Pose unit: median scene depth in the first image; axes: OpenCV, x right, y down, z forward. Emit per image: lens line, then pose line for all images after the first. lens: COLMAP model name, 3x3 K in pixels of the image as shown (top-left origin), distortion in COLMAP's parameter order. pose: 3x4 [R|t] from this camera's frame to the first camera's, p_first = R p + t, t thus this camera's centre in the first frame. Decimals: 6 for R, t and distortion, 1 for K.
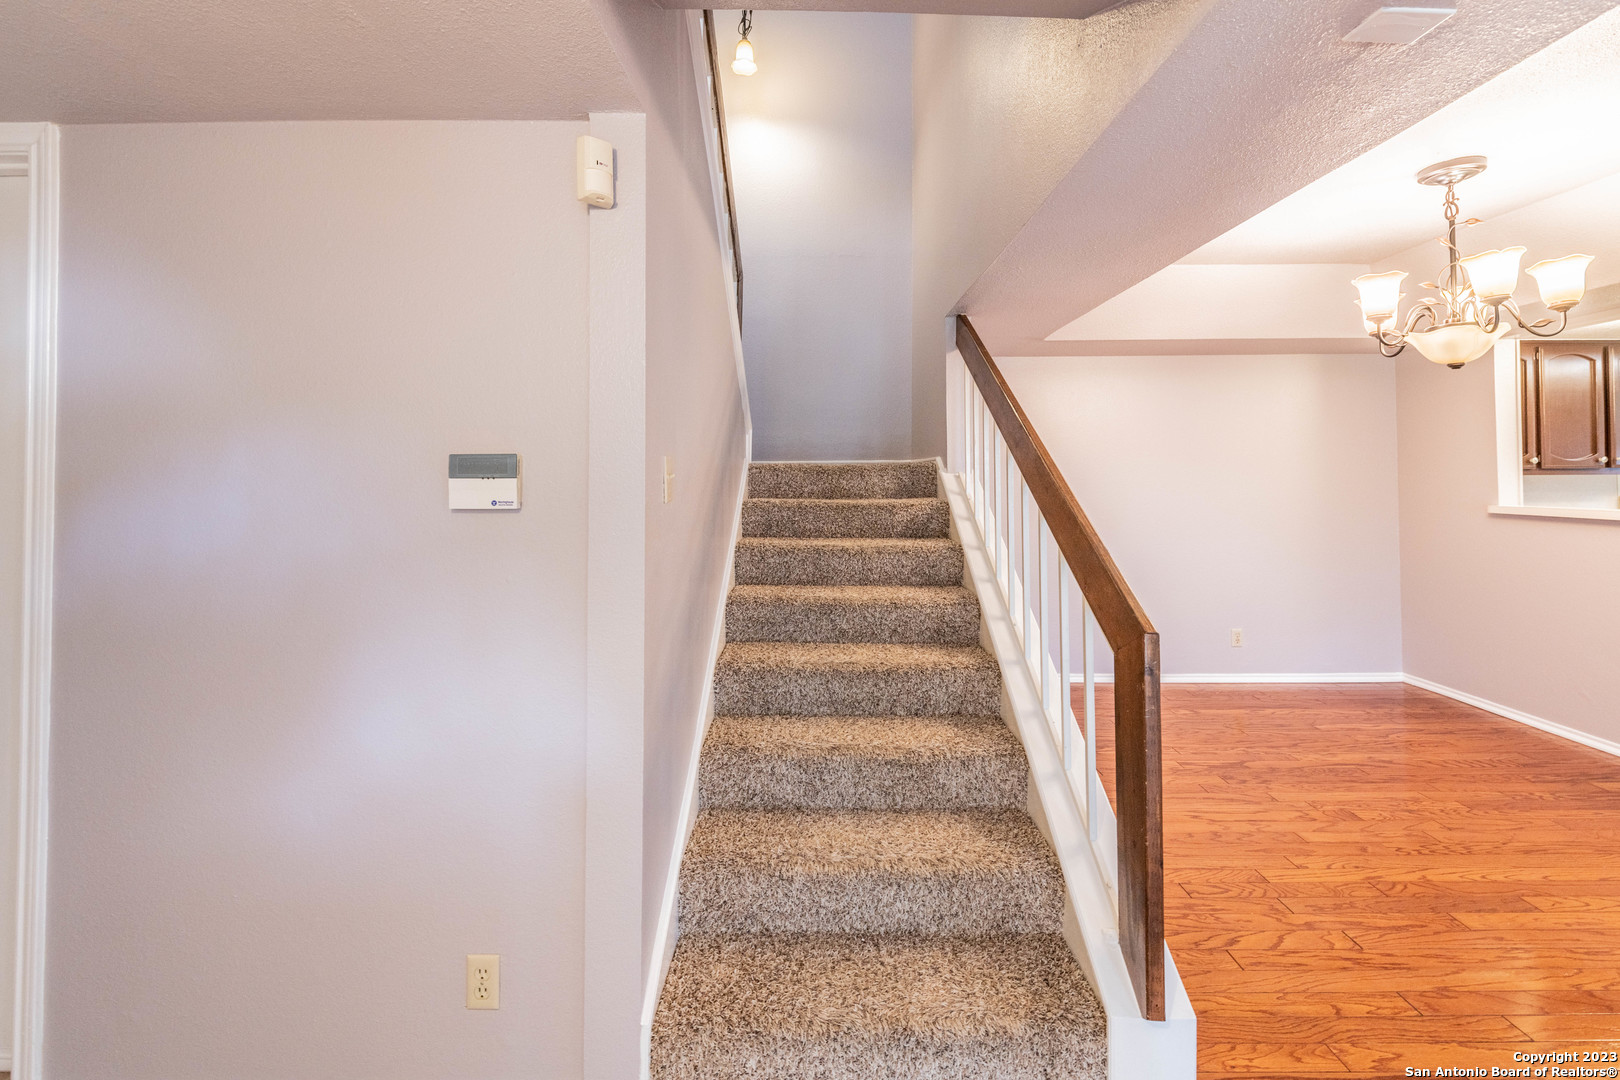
lens RADIAL K [[655.3, 0, 806.3], [0, 655.3, 454.3], [0, 0, 1]] dist [-0.000499, -0.001250]
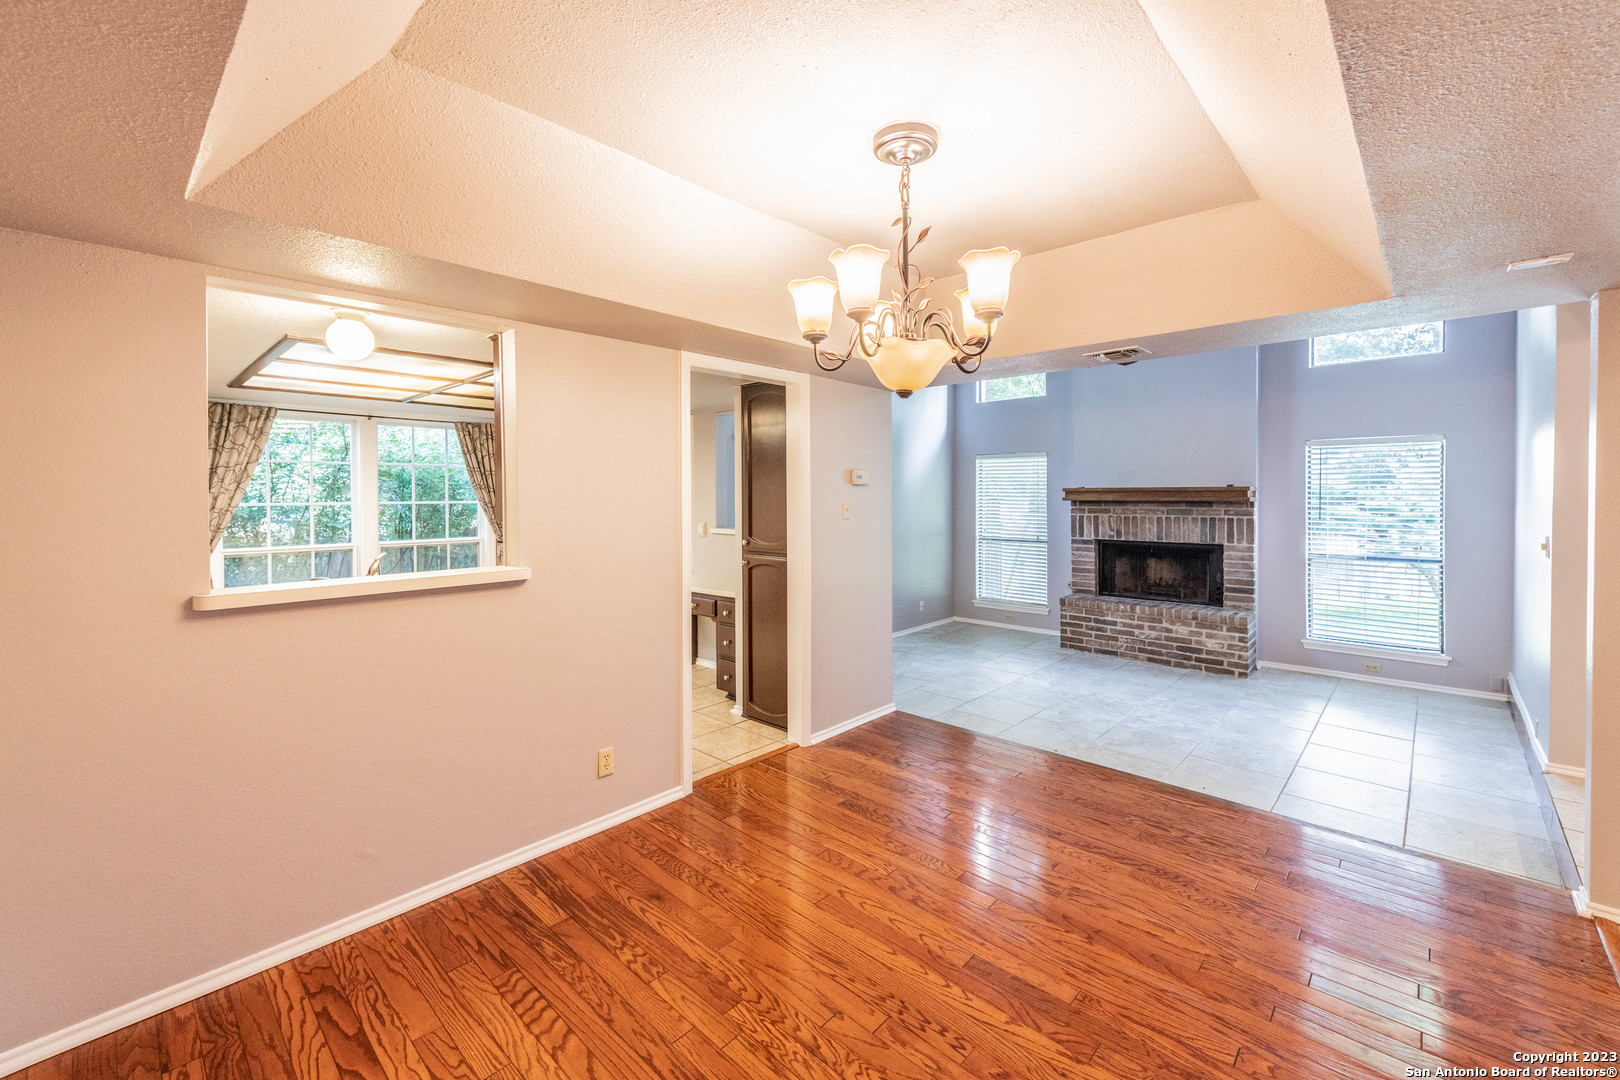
lens RADIAL K [[674.1, 0, 807.1], [0, 674.1, 508.4], [0, 0, 1]] dist [-0.000591, -0.000120]
pose [[-0.737081, -0.007655, 0.675762, 0.488330], [-0.011581, 0.999932, -0.001305, 0.003281], [-0.675706, -0.008788, -0.737119, 1.560460]]
